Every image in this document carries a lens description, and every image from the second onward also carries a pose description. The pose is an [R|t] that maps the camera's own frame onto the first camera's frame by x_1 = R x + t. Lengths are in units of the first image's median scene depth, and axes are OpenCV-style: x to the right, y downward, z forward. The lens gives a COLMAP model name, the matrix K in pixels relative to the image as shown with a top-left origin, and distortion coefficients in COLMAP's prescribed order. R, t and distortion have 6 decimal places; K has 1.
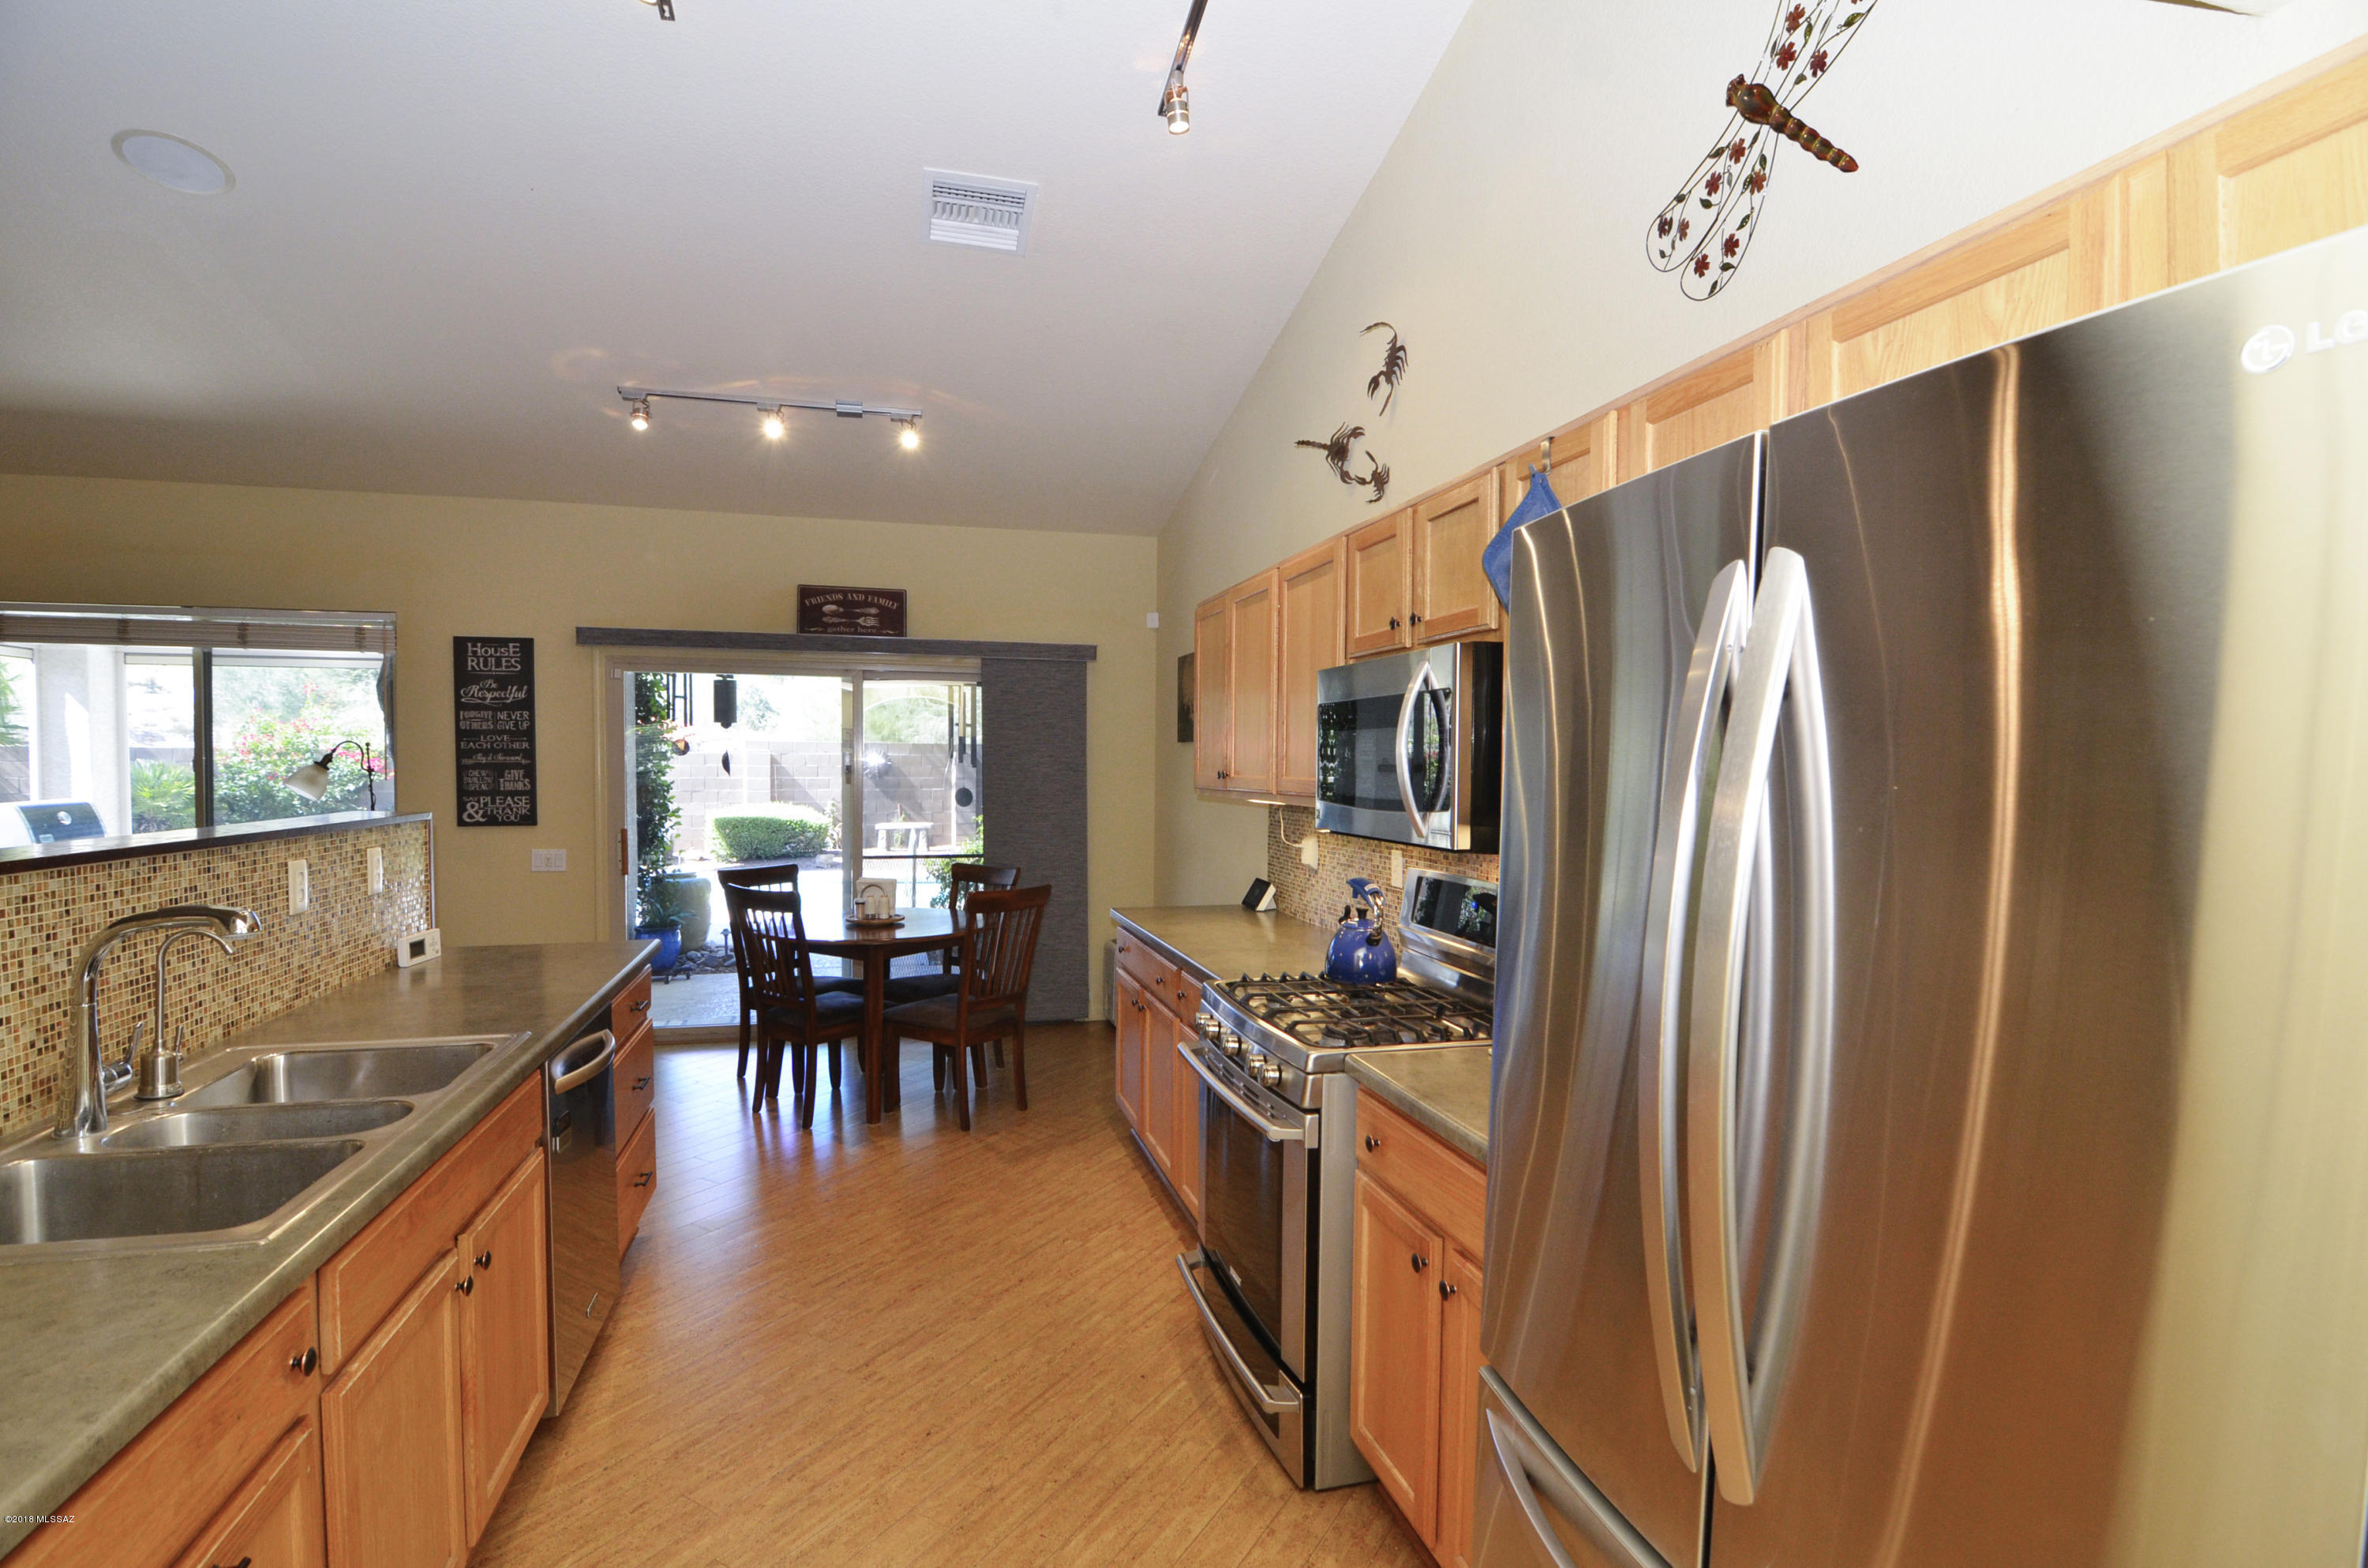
lens RADIAL K [[1131.1, 0, 1179.7], [0, 1131.1, 808.1], [0, 0, 1]] dist [-0.002584, -0.012384]
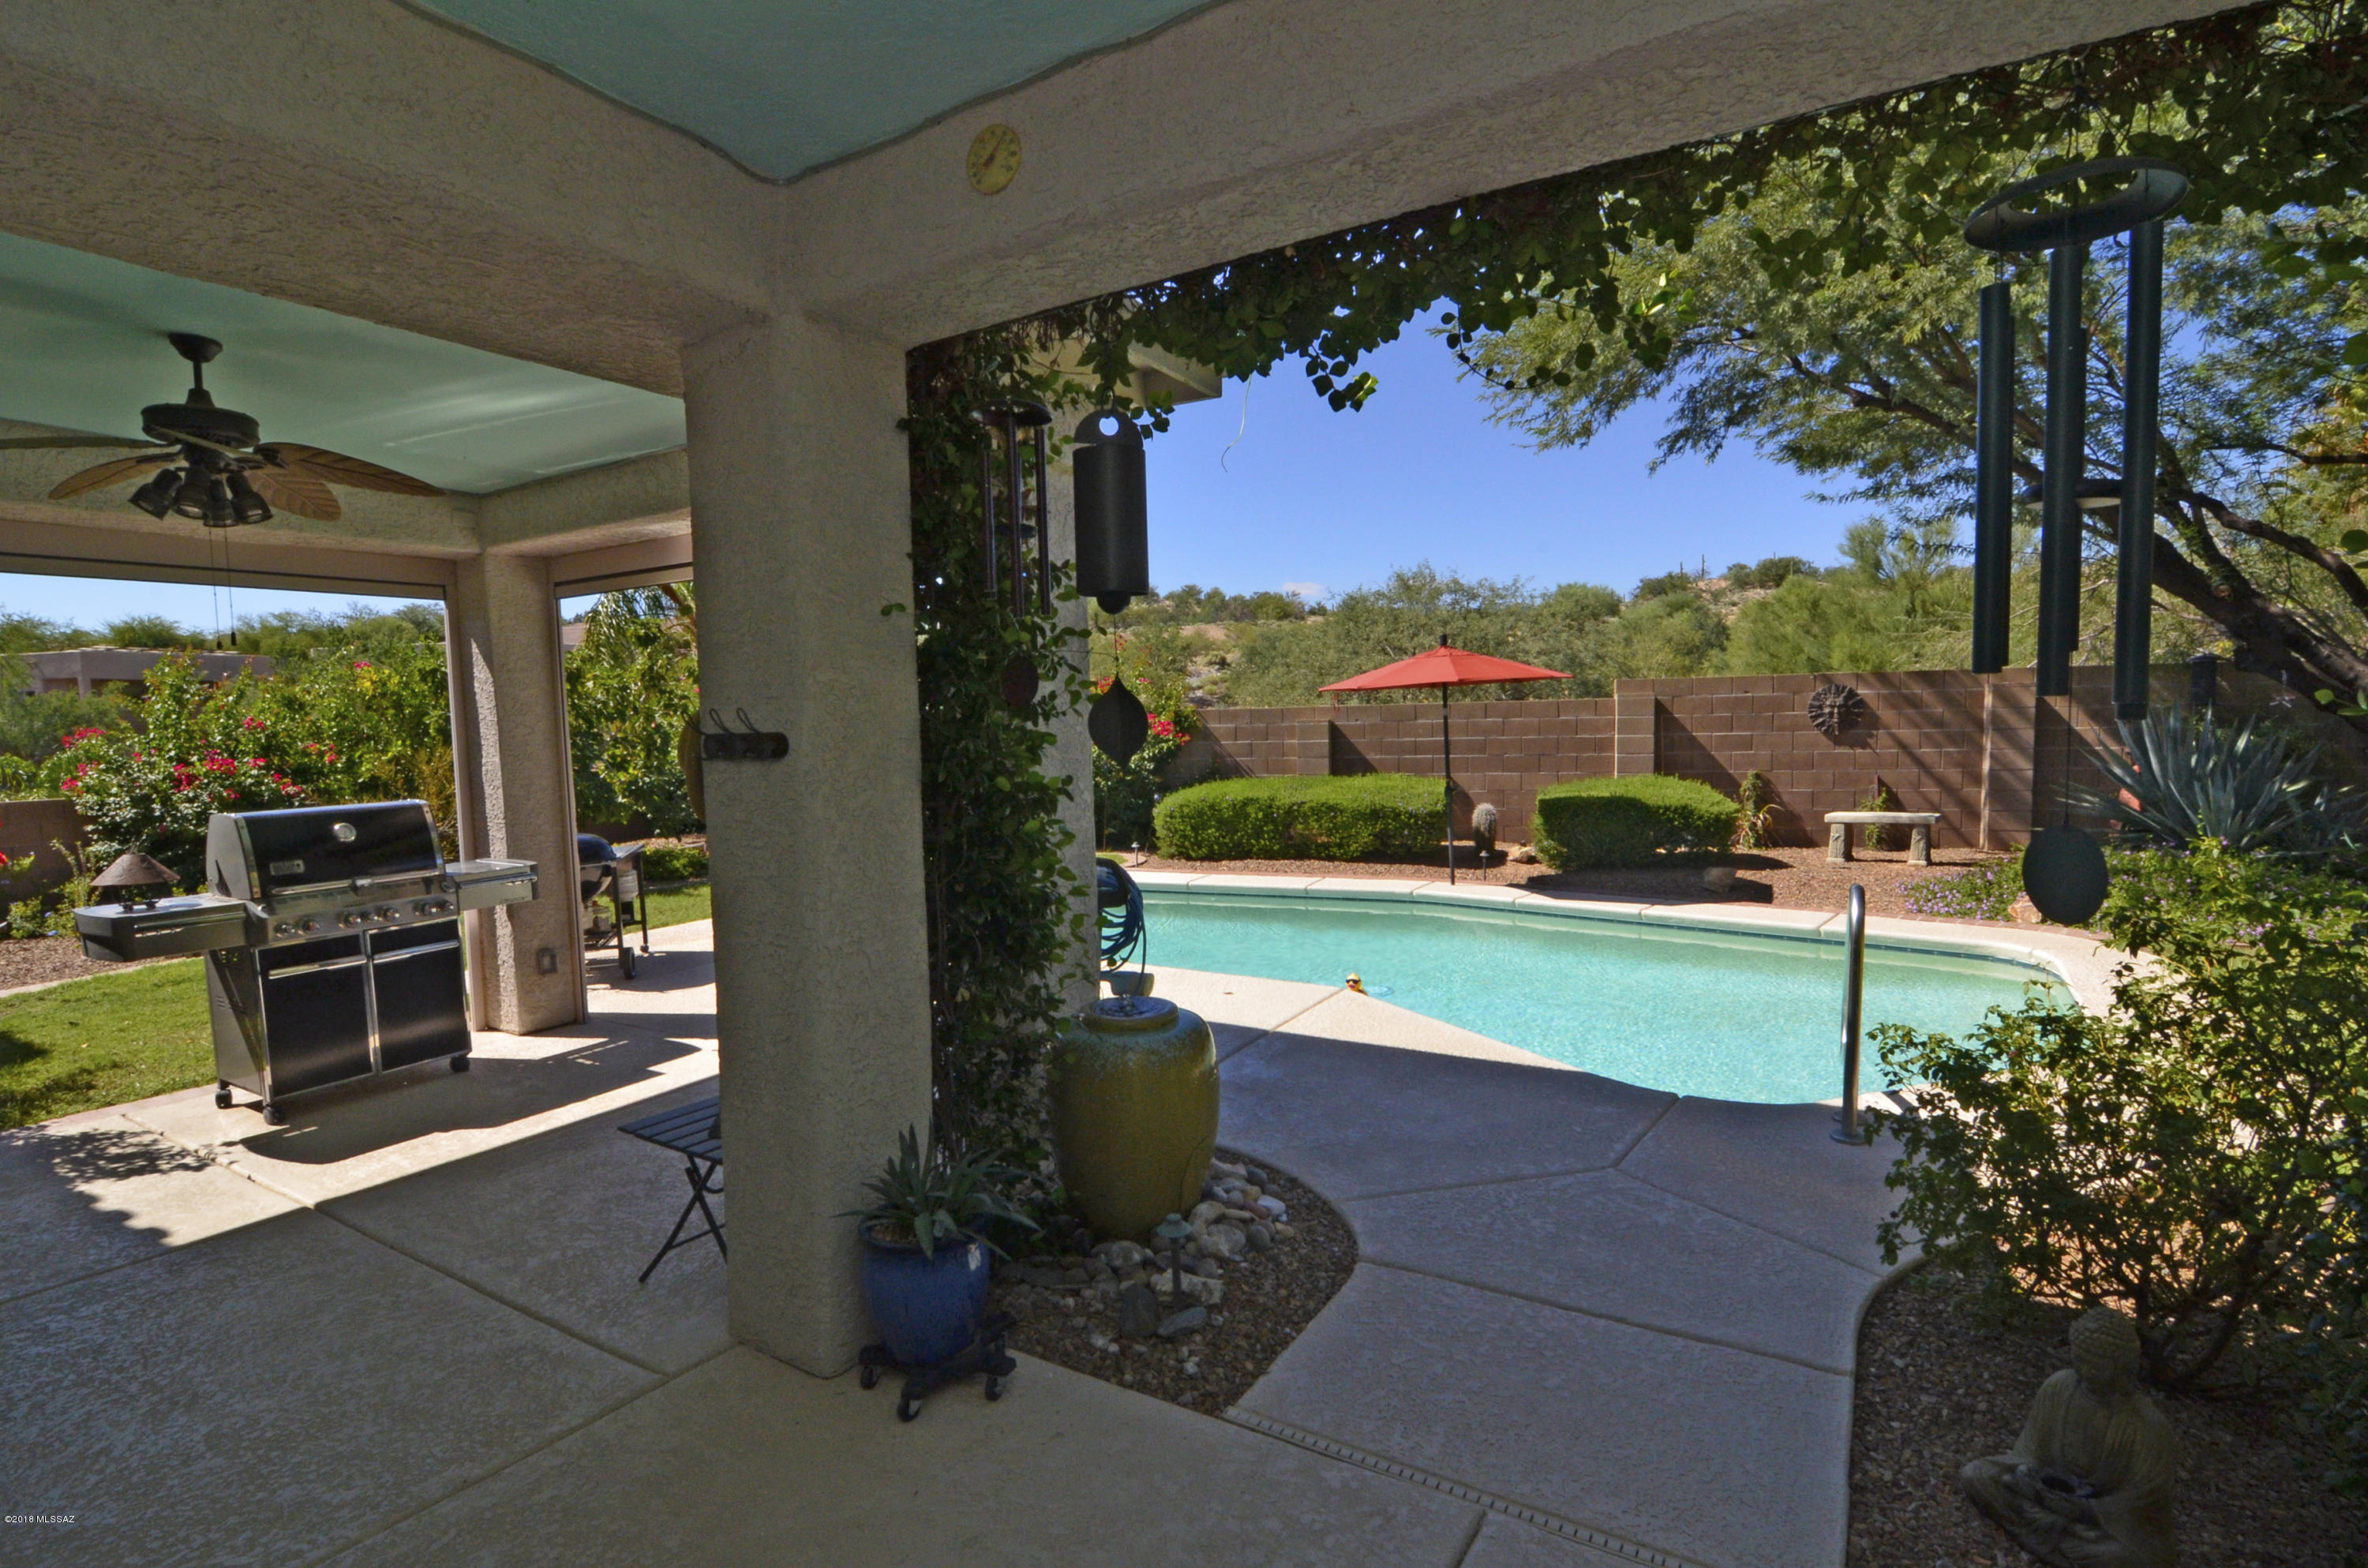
lens RADIAL K [[1131.1, 0, 1179.7], [0, 1131.1, 808.1], [0, 0, 1]] dist [-0.002584, -0.012384]
pose [[0.683121, 0.033924, -0.729517, -0.303121], [-0.001908, 0.999000, 0.044669, -0.057768], [0.730303, -0.029122, 0.682503, 1.521971]]
